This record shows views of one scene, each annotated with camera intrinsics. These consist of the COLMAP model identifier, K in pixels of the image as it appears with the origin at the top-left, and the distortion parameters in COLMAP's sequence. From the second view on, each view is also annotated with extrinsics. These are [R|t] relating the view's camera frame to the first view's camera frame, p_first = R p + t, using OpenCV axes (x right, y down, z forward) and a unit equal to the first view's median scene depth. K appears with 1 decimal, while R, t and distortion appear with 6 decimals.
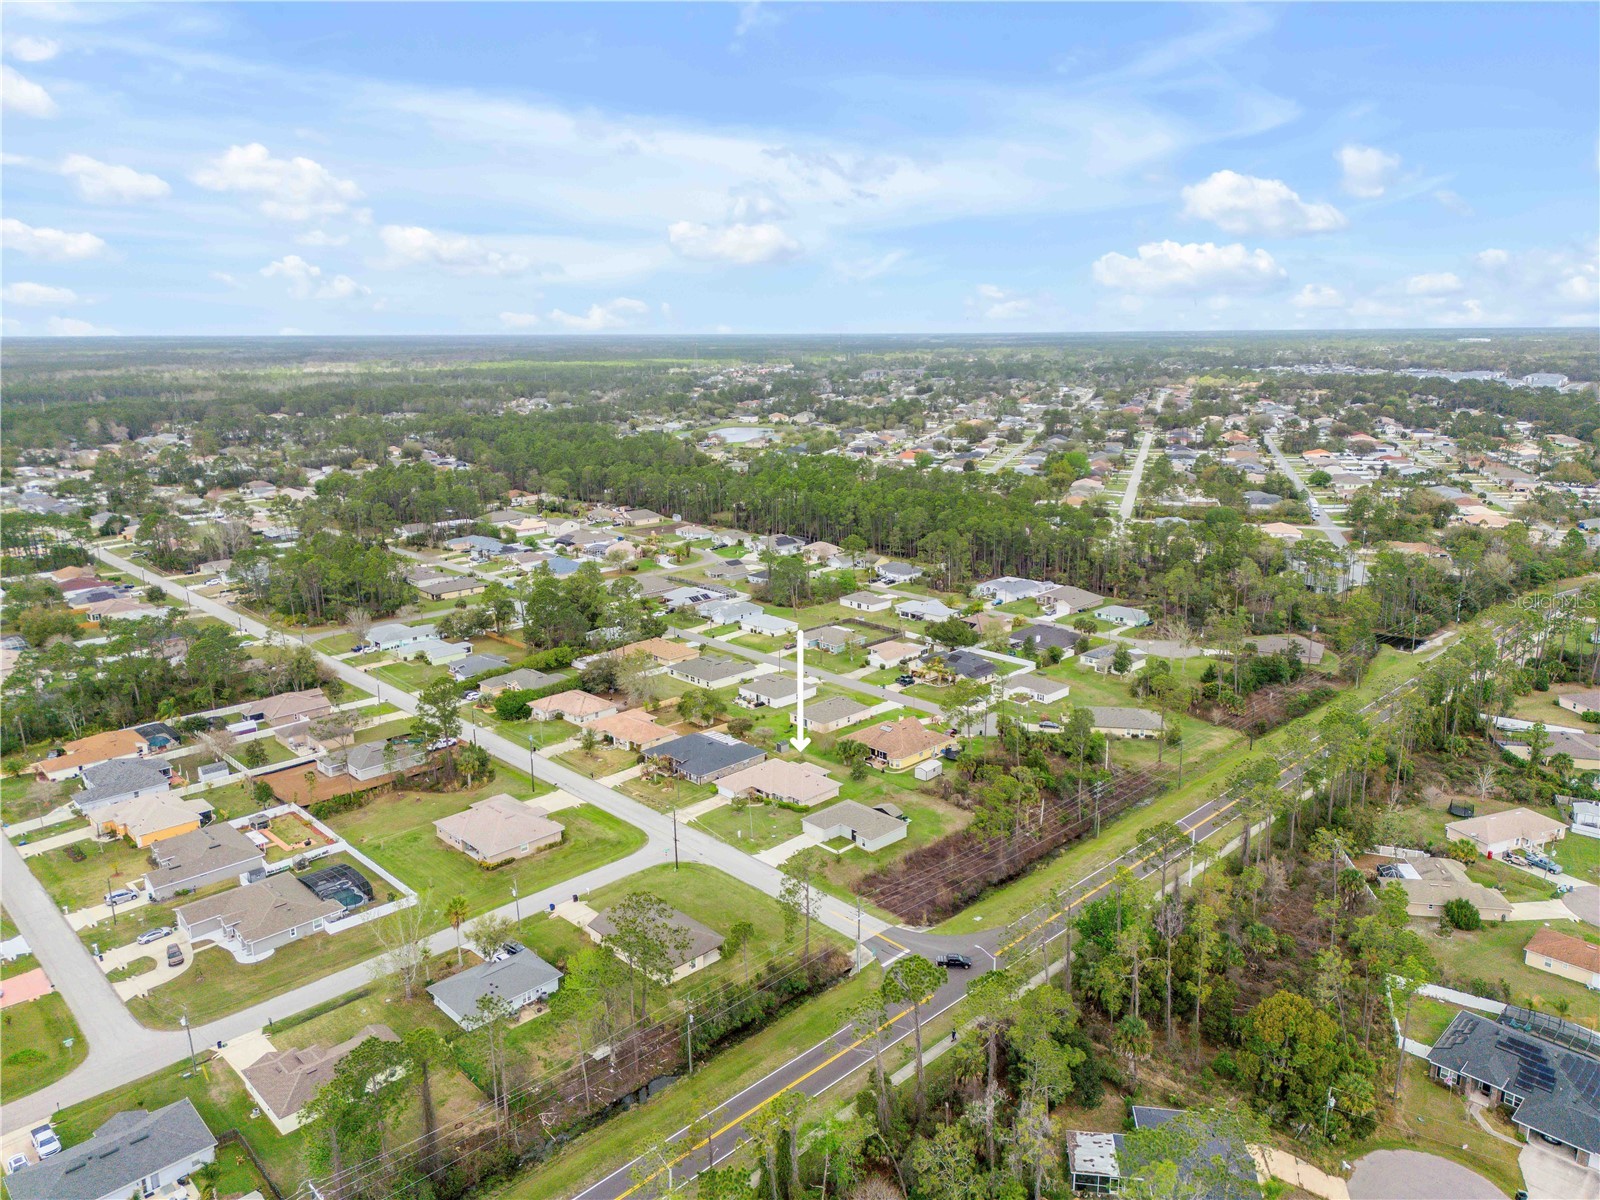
lens RADIAL K [[1114.3, 0, 800.0], [0, 1114.3, 600.0], [0, 0, 1]] dist [0.107636, -0.114550]
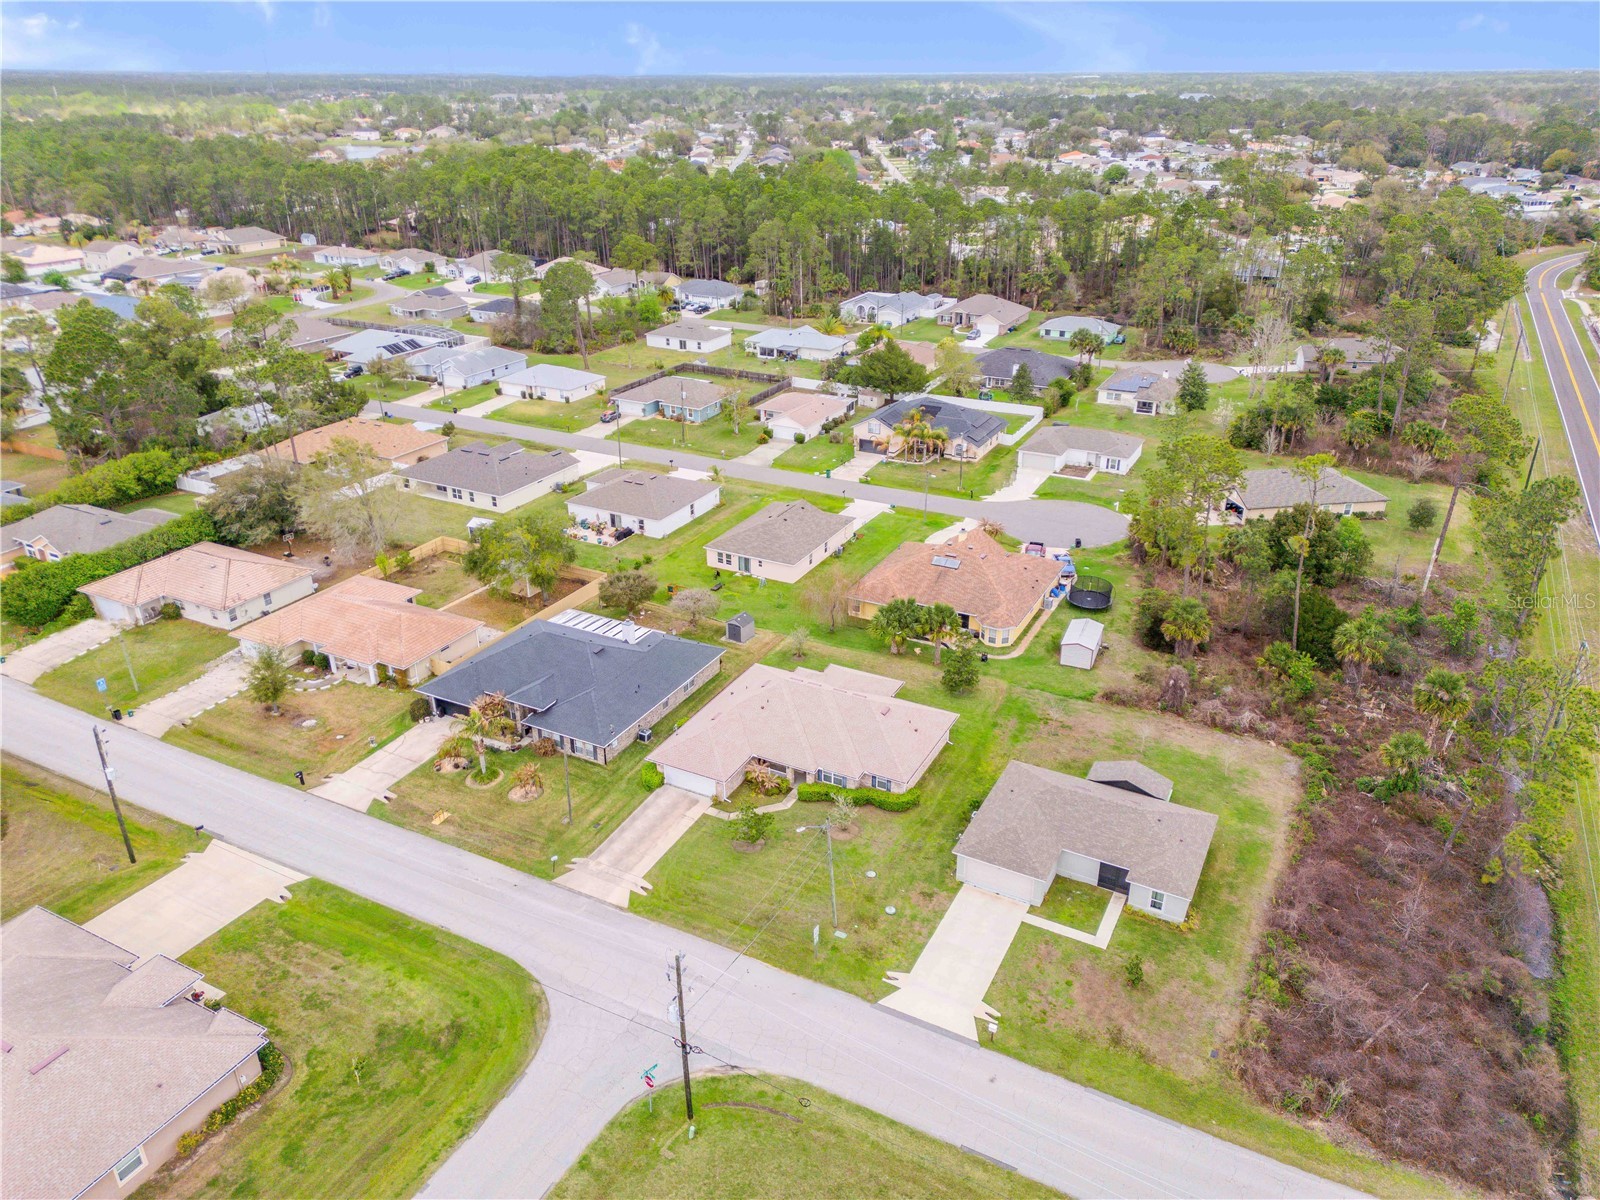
lens RADIAL K [[1114.3, 0, 800.0], [0, 1114.3, 600.0], [0, 0, 1]] dist [0.107636, -0.114550]
pose [[0.950090, -0.127213, 0.284860, -0.096114], [0.068055, 0.975608, 0.208705, 0.021735], [-0.304462, -0.178902, 0.935573, 0.455484]]
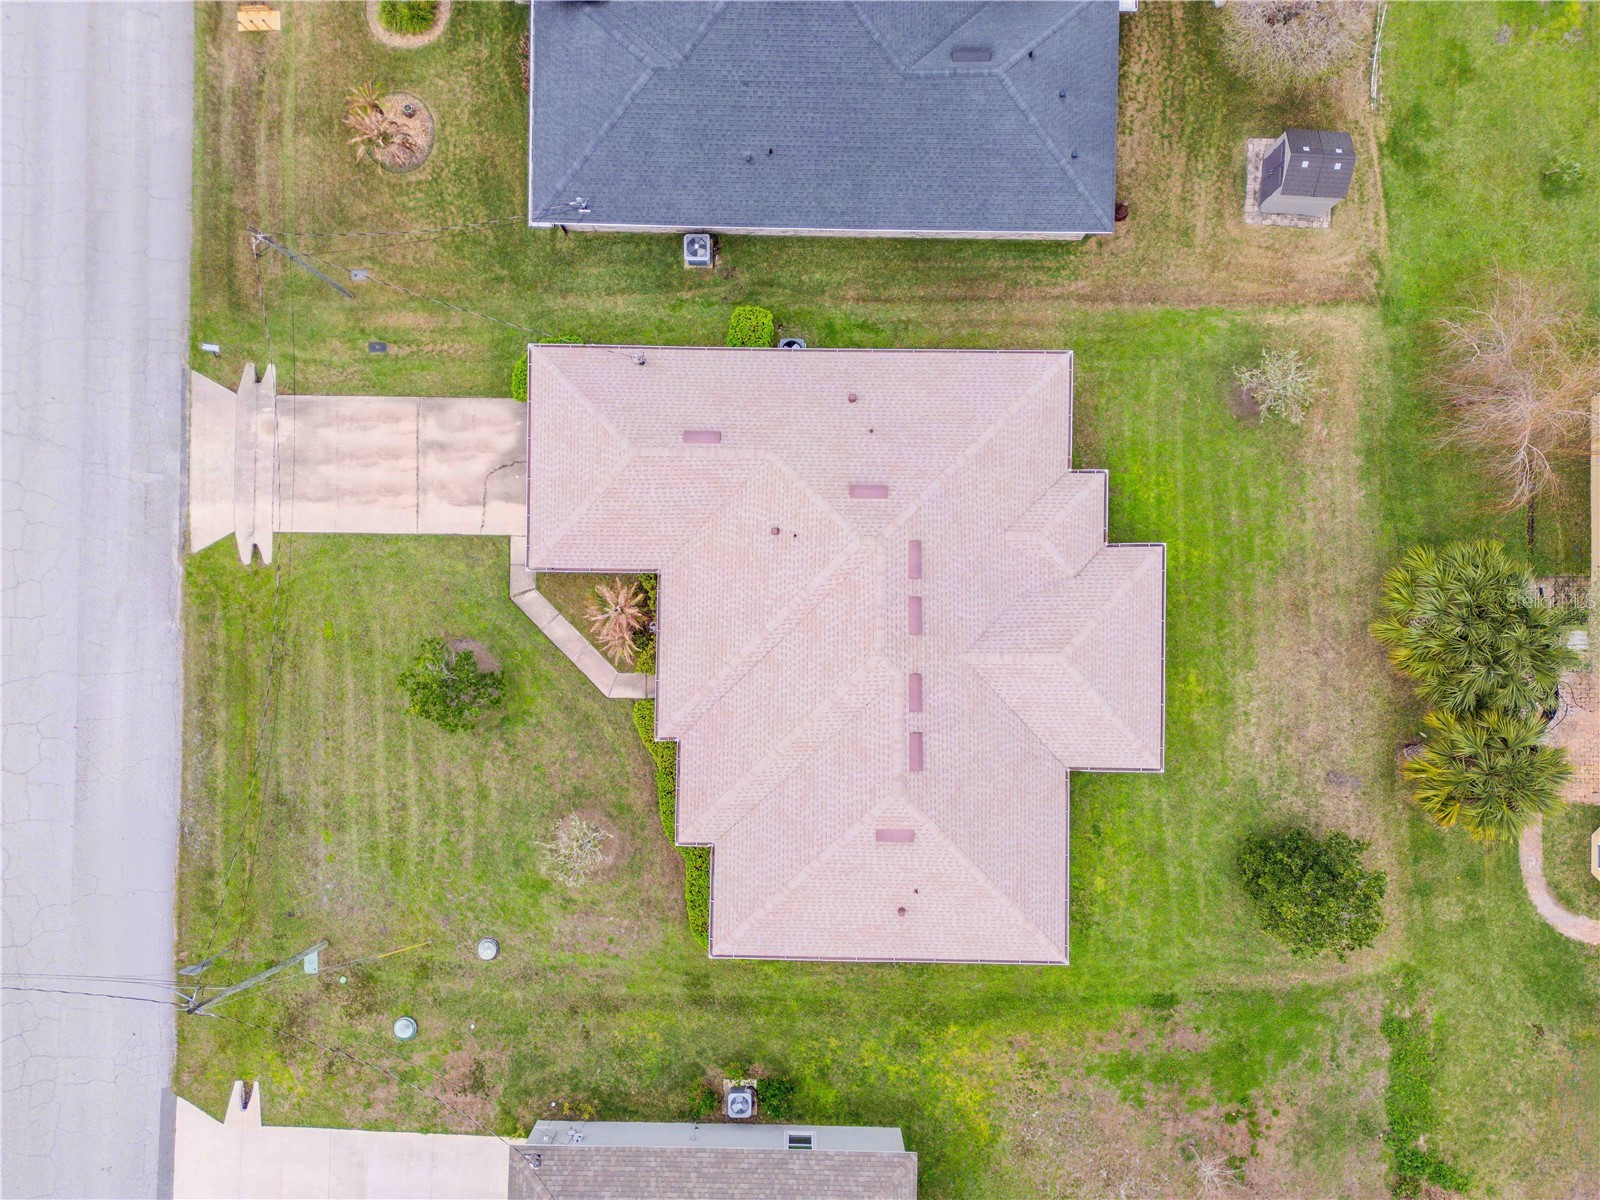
lens RADIAL K [[1114.3, 0, 800.0], [0, 1114.3, 600.0], [0, 0, 1]] dist [0.107636, -0.114550]
pose [[0.706529, 0.707644, -0.007544, -0.017491], [-0.169148, 0.179214, 0.969160, 0.002745], [0.687172, -0.683464, 0.246316, 0.698878]]
